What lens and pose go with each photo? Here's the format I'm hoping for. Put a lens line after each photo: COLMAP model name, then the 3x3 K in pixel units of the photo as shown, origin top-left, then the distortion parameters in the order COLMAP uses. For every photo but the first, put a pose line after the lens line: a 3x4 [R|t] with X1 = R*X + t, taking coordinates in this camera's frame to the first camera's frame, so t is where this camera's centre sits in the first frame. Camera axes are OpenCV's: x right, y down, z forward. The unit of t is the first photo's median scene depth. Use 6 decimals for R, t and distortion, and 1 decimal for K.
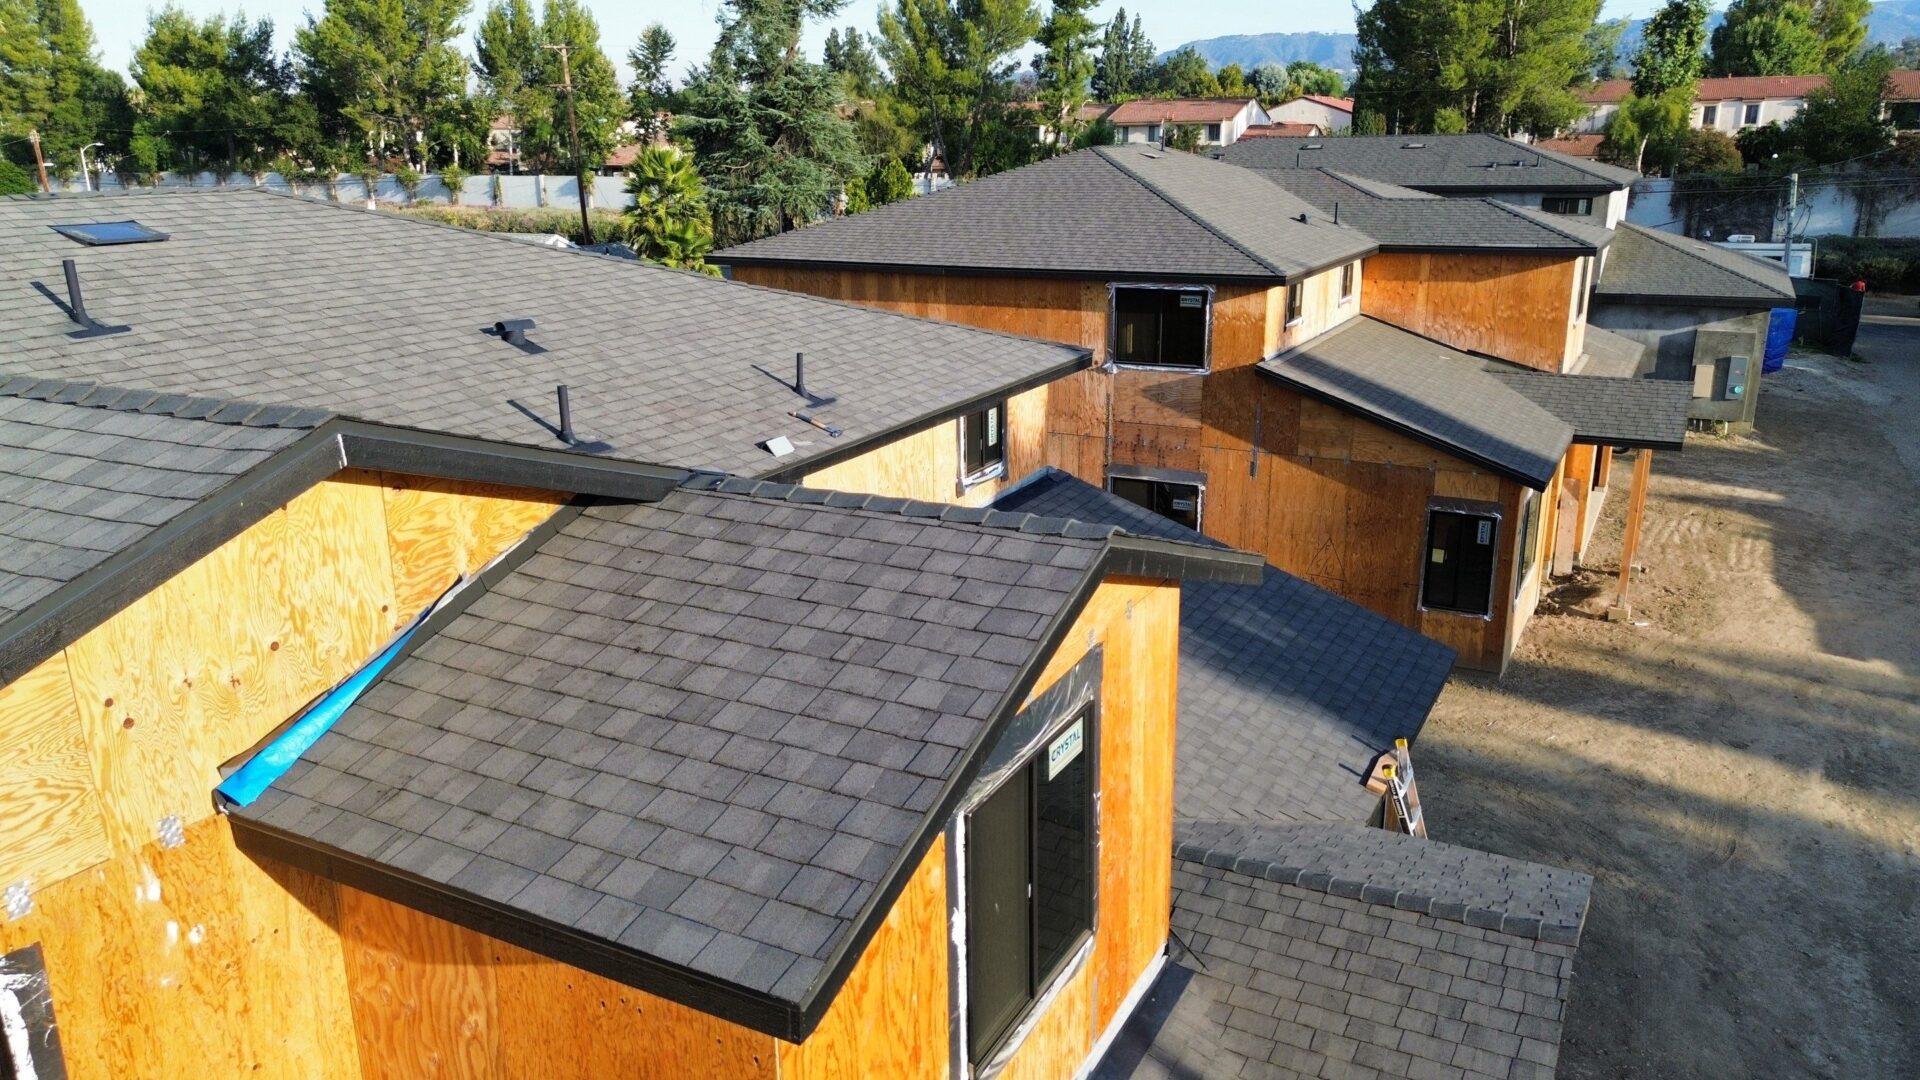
lens RADIAL K [[1364.3, 0, 965.3], [0, 1364.3, 536.7], [0, 0, 1]] dist [0.070204, -0.061741]
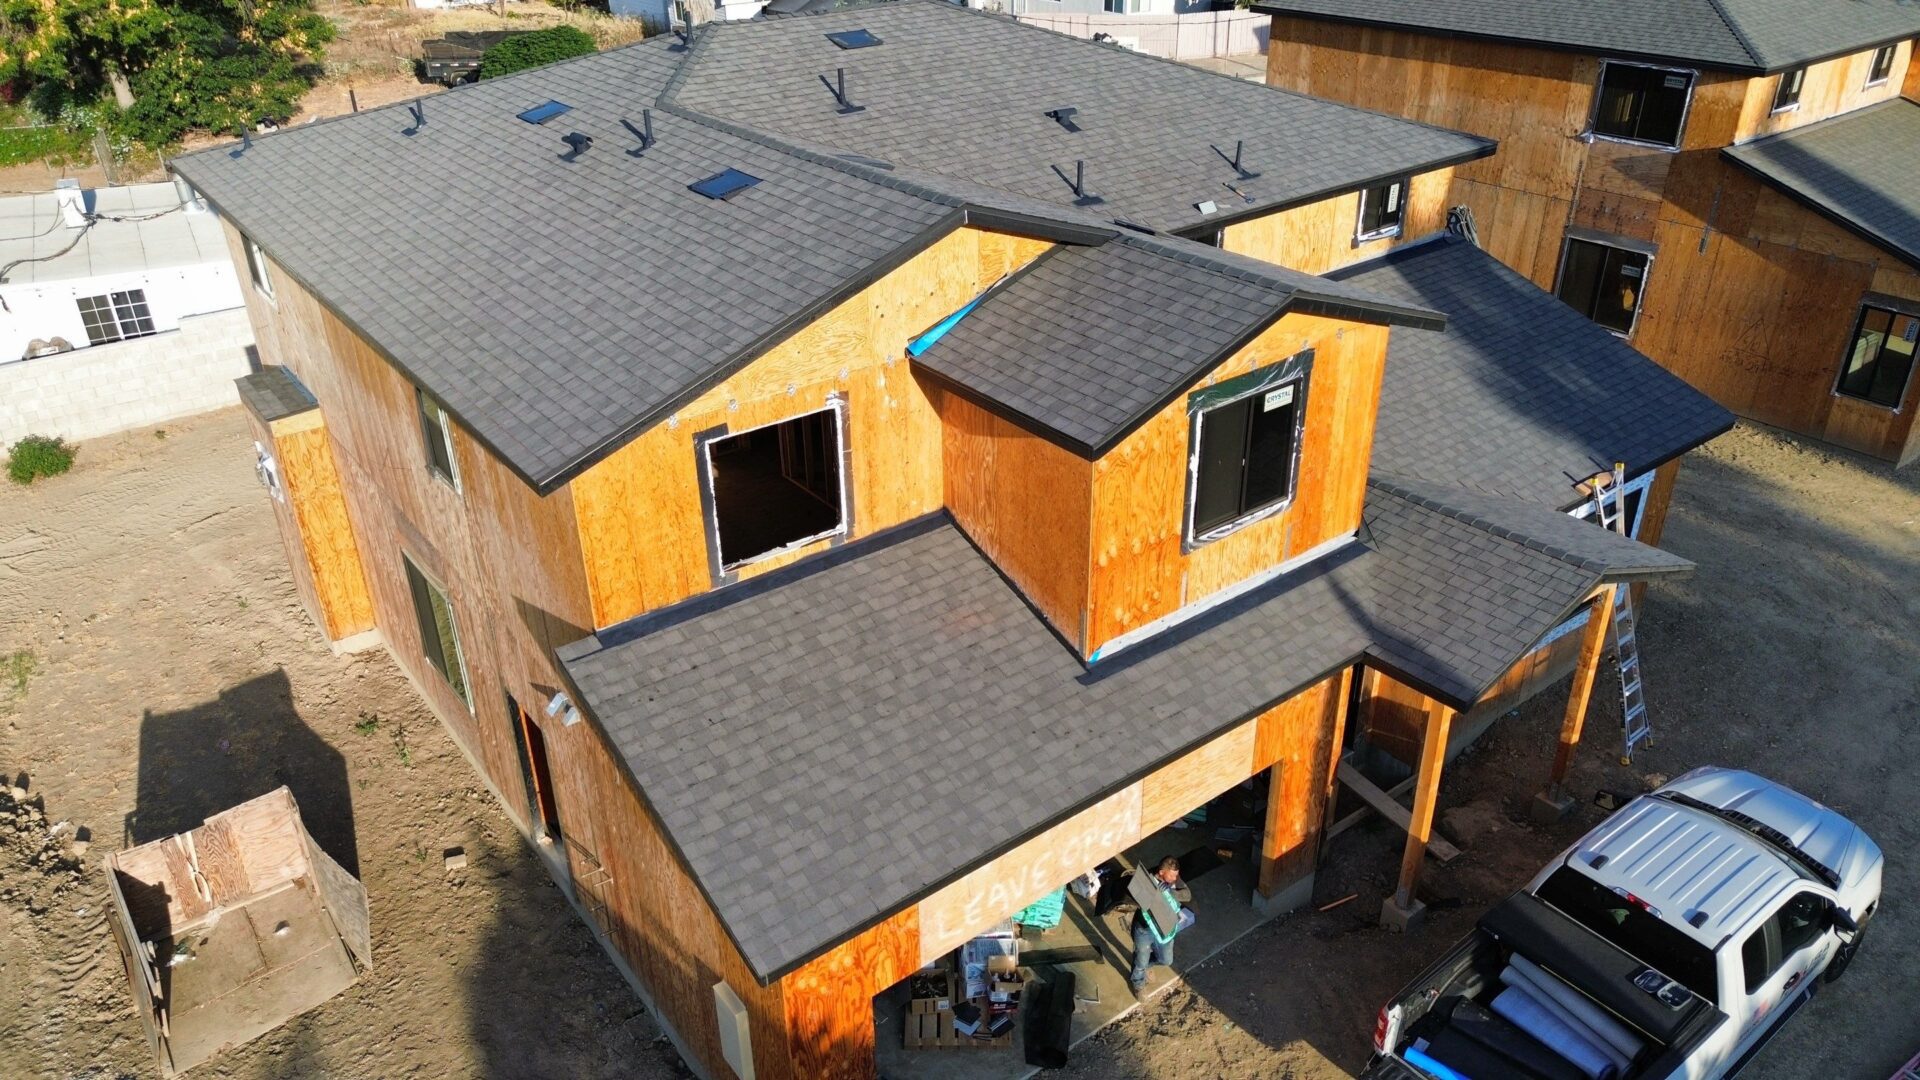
lens RADIAL K [[1364.3, 0, 957.9], [0, 1364.3, 548.6], [0, 0, 1]] dist [0.070204, -0.061741]
pose [[0.911393, 0.198640, -0.360422, 0.293641], [-0.113508, 0.963159, 0.243803, -0.047617], [0.395573, -0.181290, 0.900364, -0.722556]]
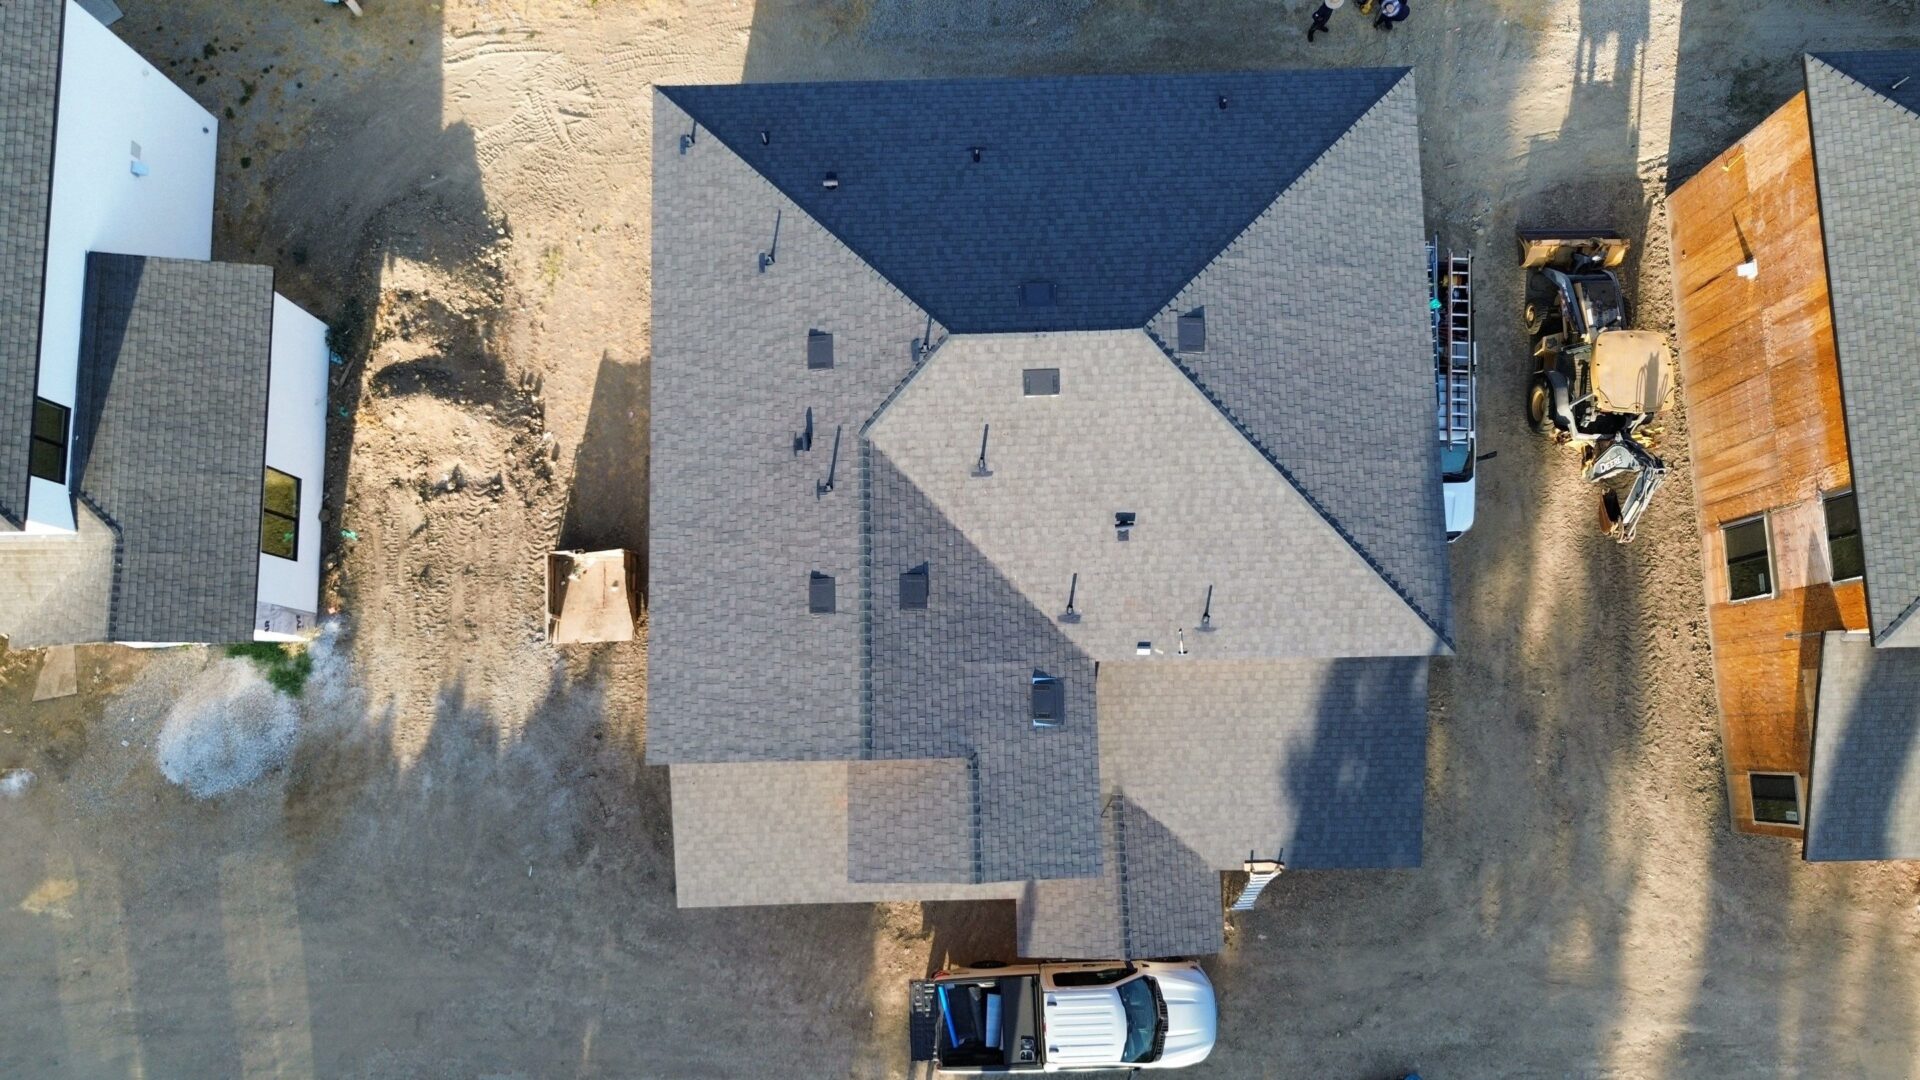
lens RADIAL K [[1364.3, 0, 962.9], [0, 1364.3, 556.8], [0, 0, 1]] dist [0.070204, -0.061741]
pose [[0.493736, 0.862088, -0.114144, -0.190789], [-0.246058, 0.264389, 0.932499, -2.682138], [0.834074, -0.432322, 0.342662, -0.038744]]
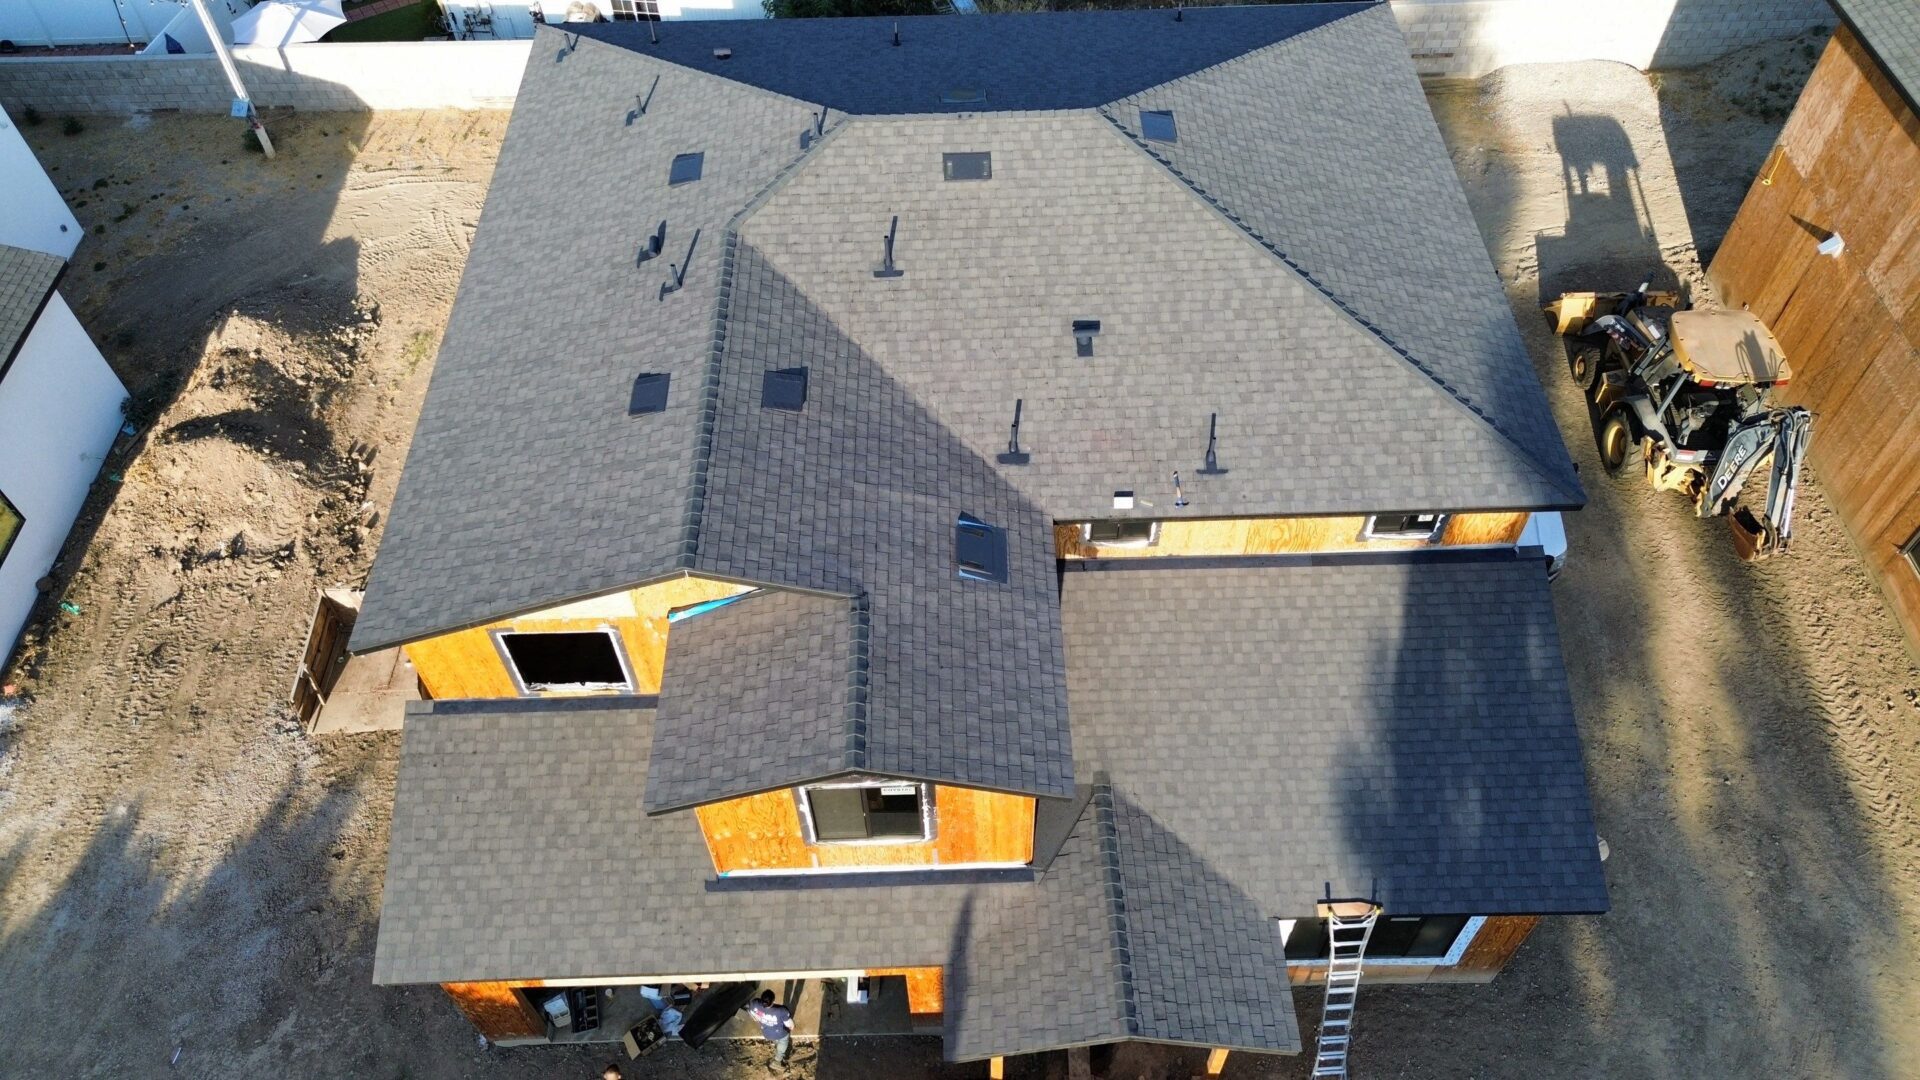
lens RADIAL K [[1364.3, 0, 965.7], [0, 1364.3, 551.3], [0, 0, 1]] dist [0.070204, -0.061741]
pose [[0.495017, 0.686291, -0.532881, 0.799937], [-0.239521, 0.697314, 0.675561, -1.271033], [0.835217, -0.206778, 0.509564, -0.015396]]
